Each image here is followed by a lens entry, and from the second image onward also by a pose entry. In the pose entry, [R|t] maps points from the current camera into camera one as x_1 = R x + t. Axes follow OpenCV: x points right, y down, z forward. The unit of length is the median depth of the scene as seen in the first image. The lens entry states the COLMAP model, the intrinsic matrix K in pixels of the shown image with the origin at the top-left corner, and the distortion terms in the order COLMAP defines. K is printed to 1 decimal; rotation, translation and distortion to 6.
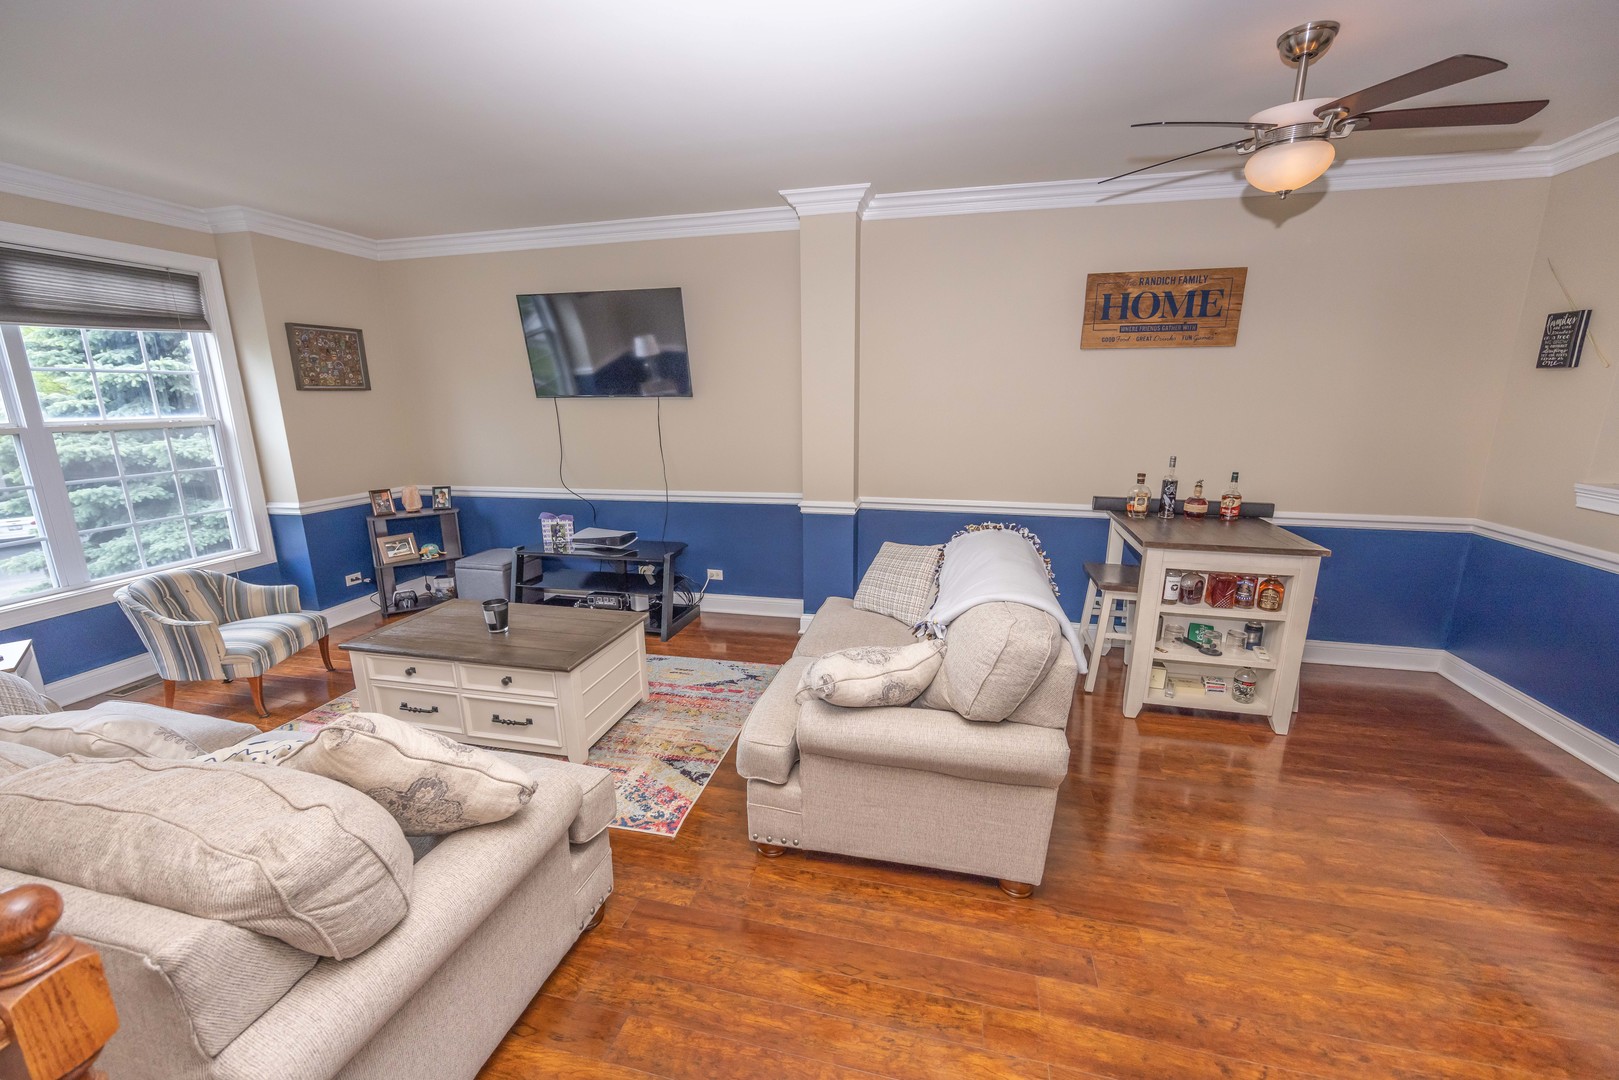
lens RADIAL K [[644.4, 0, 809.5], [0, 644.4, 540.0], [0, 0, 1]] dist [-0.001533, -0.000130]
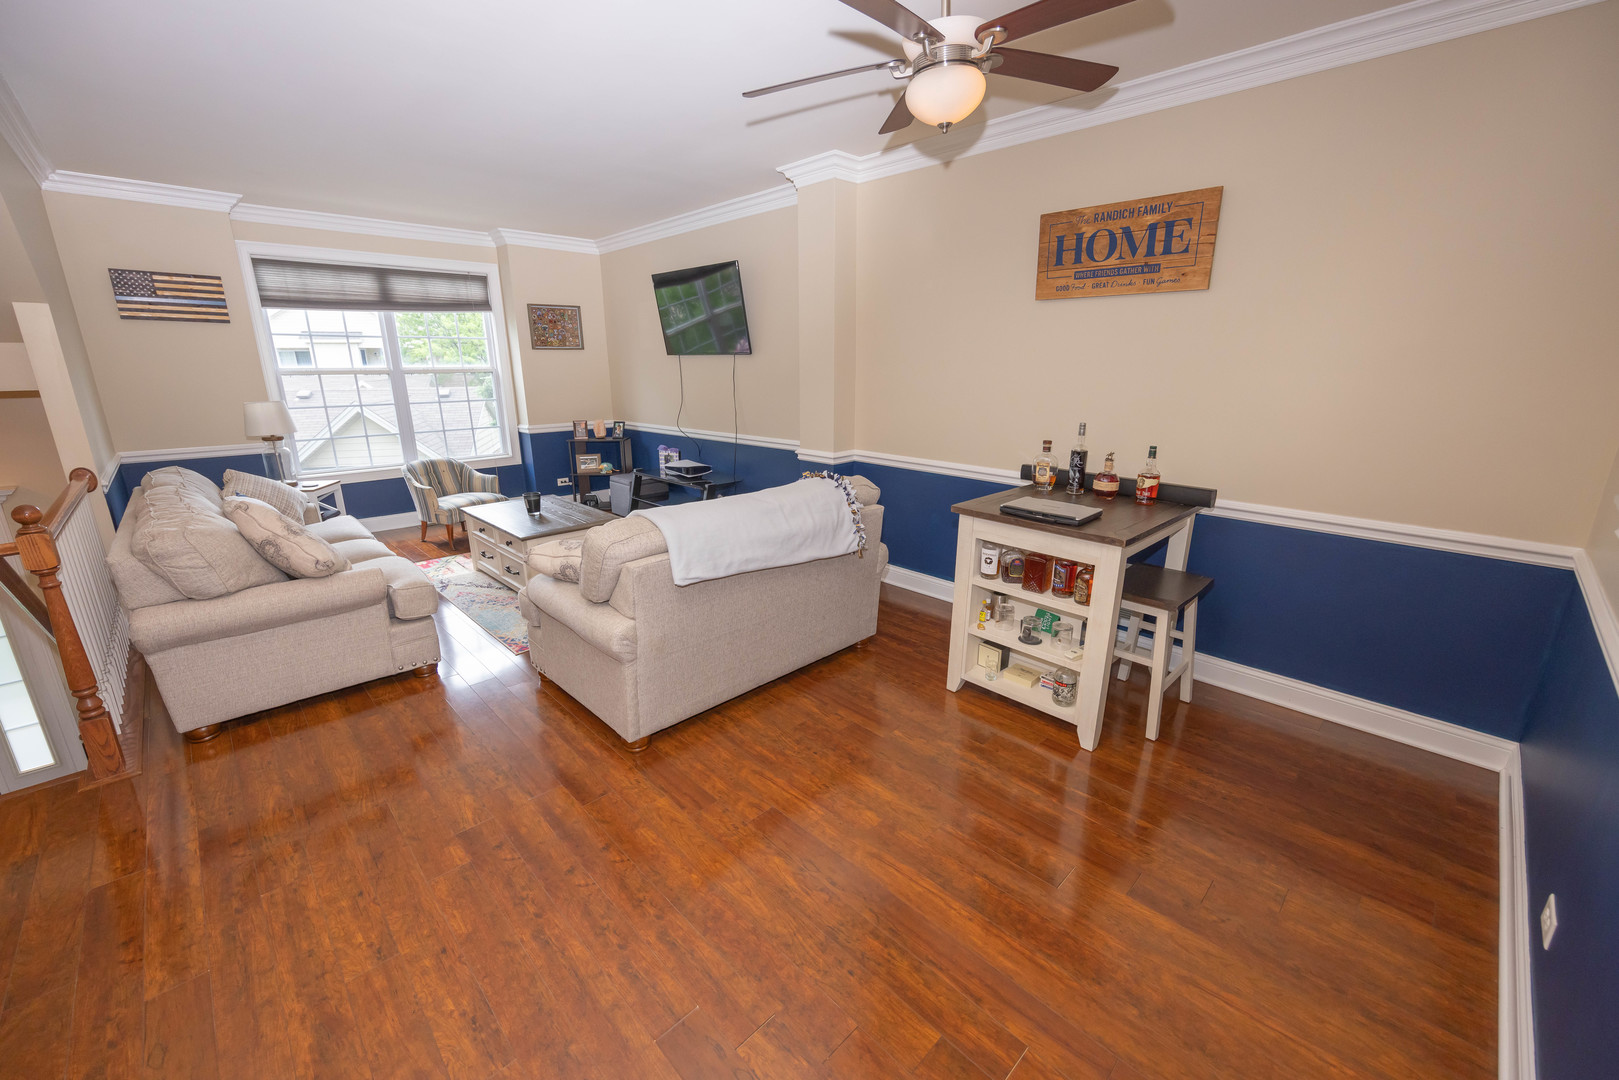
lens RADIAL K [[646.0, 0, 809.5], [0, 646.0, 540.0], [0, 0, 1]] dist [-0.003848, -0.000057]
pose [[0.845314, 0.149423, -0.512949, 0.693507], [-0.122007, 0.988713, 0.086953, -0.004276], [0.520152, -0.010919, 0.854004, 0.061264]]
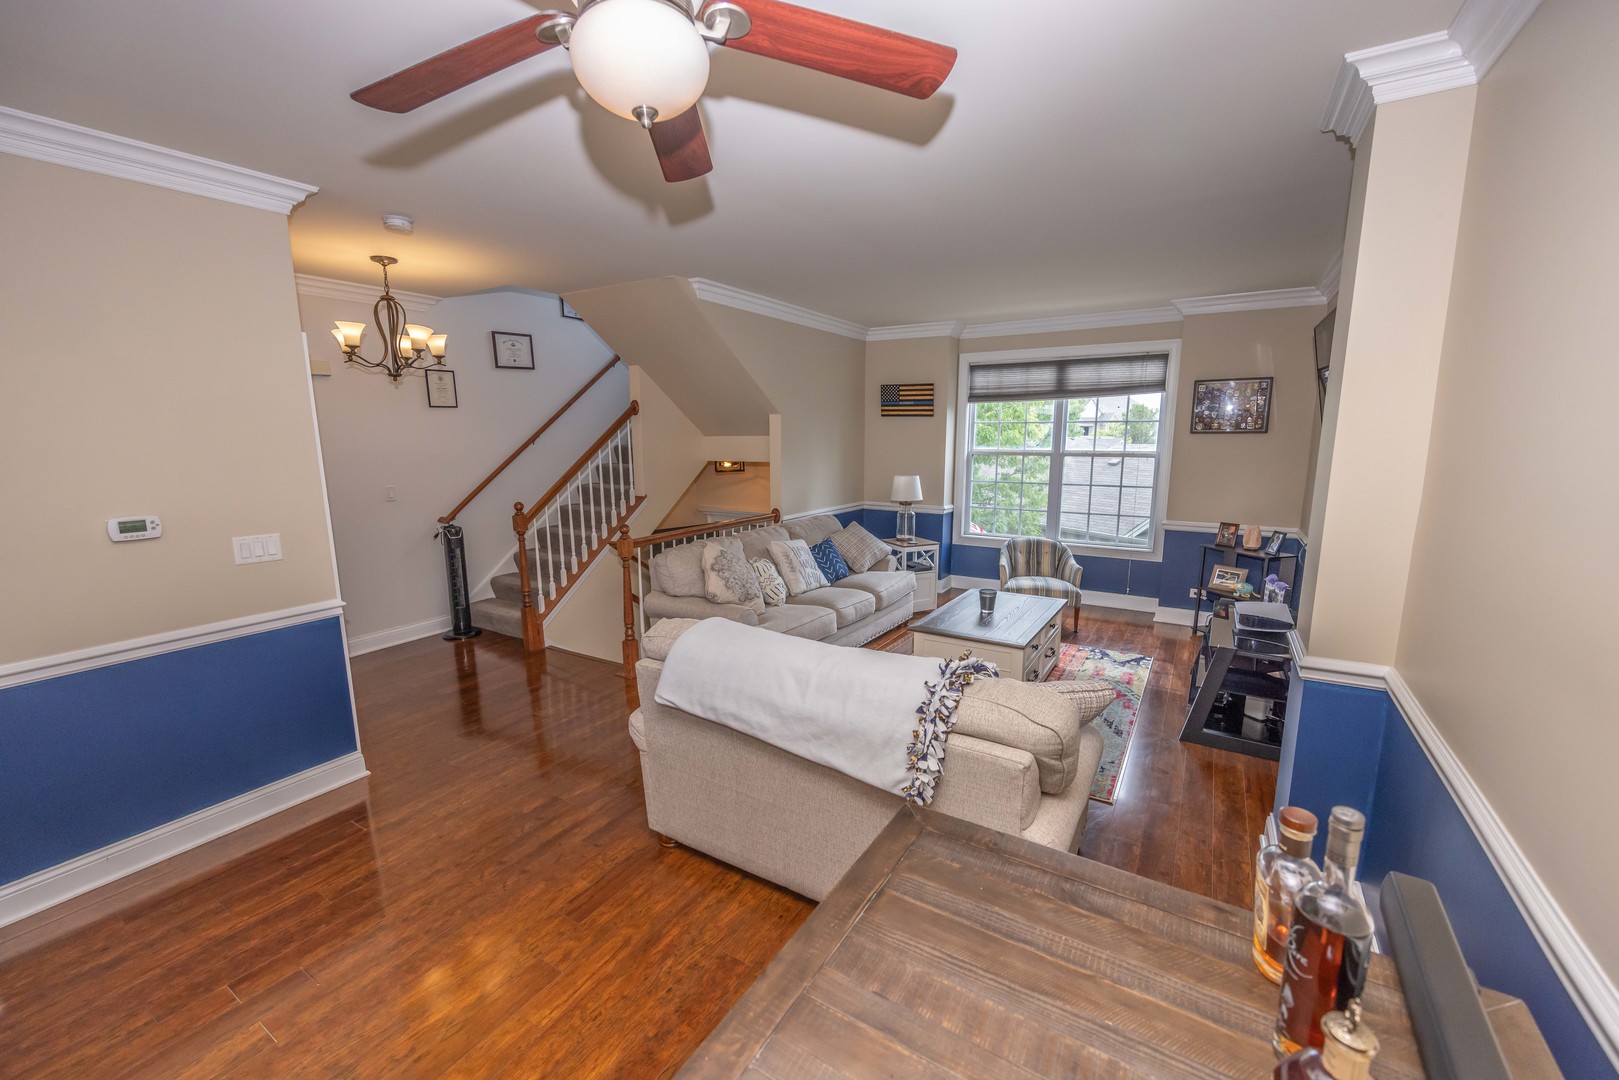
lens RADIAL K [[646.0, 0, 809.5], [0, 646.0, 540.0], [0, 0, 1]] dist [-0.003848, -0.000057]
pose [[-0.314188, 0.167478, -0.934471, 0.769597], [-0.202533, 0.949832, 0.238327, -0.219645], [0.927505, 0.264141, -0.264506, 0.833299]]
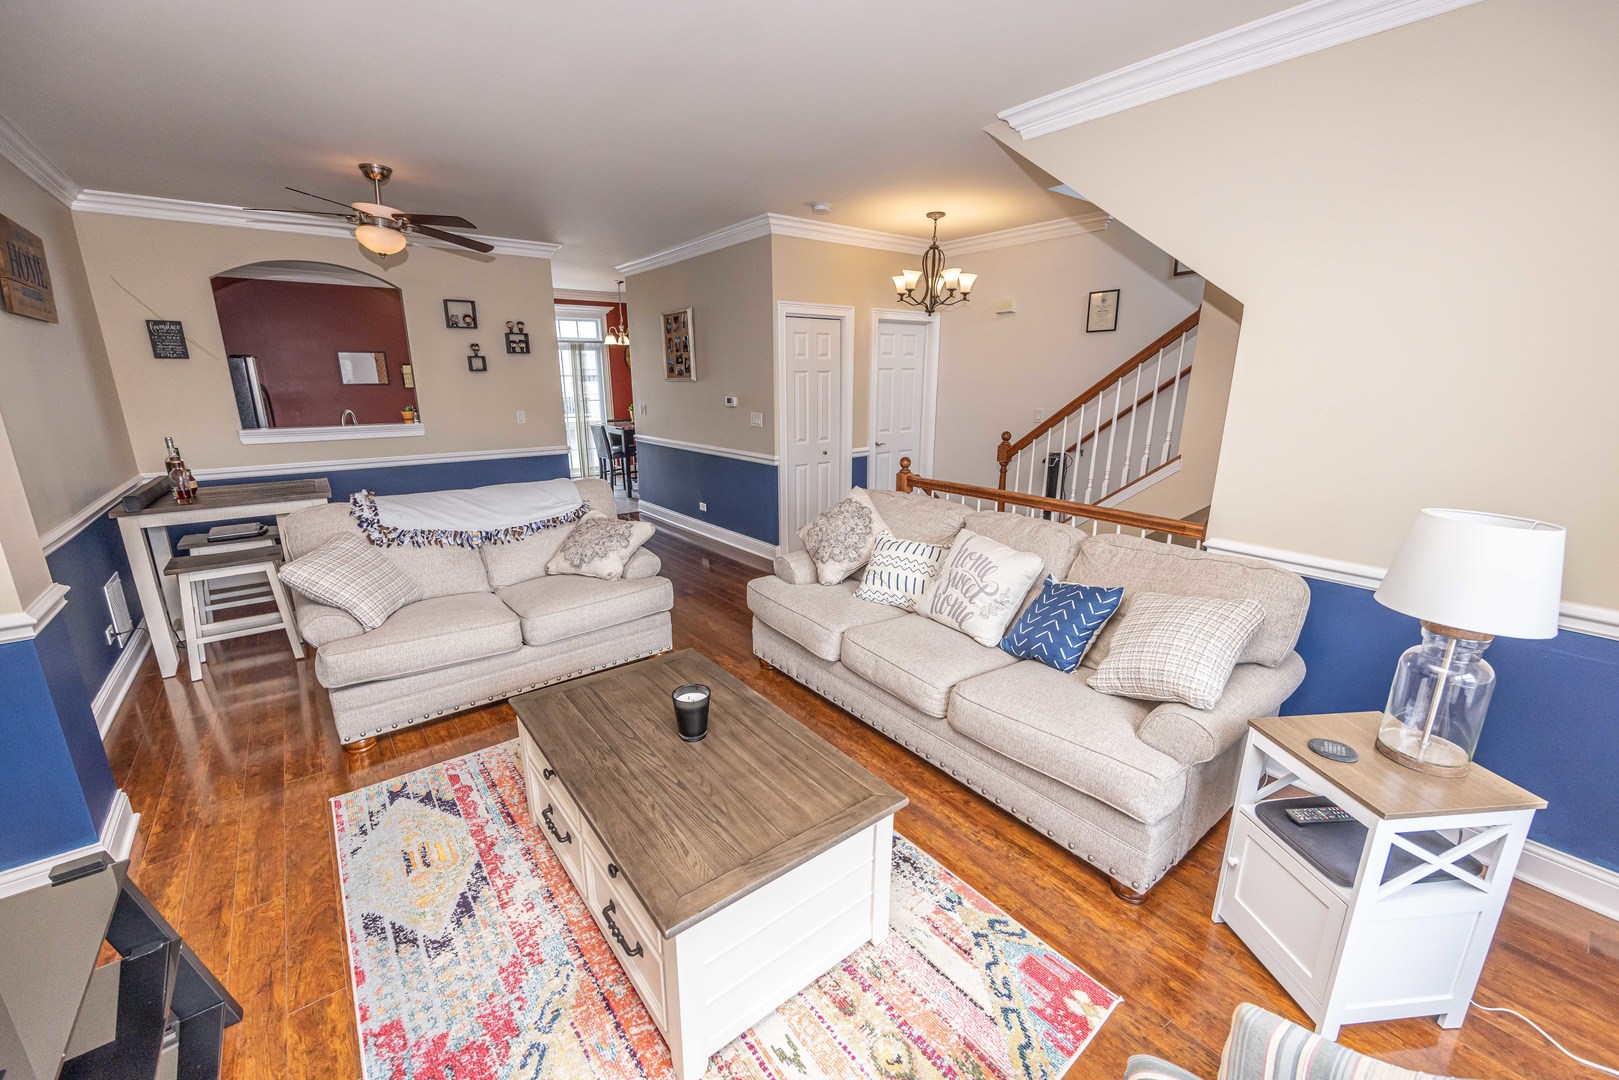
lens RADIAL K [[646.0, 0, 809.5], [0, 646.0, 540.0], [0, 0, 1]] dist [-0.003848, -0.000057]
pose [[-0.785249, -0.148454, 0.601121, -0.805763], [0.144112, 0.900352, 0.410608, -0.245345], [-0.602176, 0.409058, -0.685606, 1.111517]]
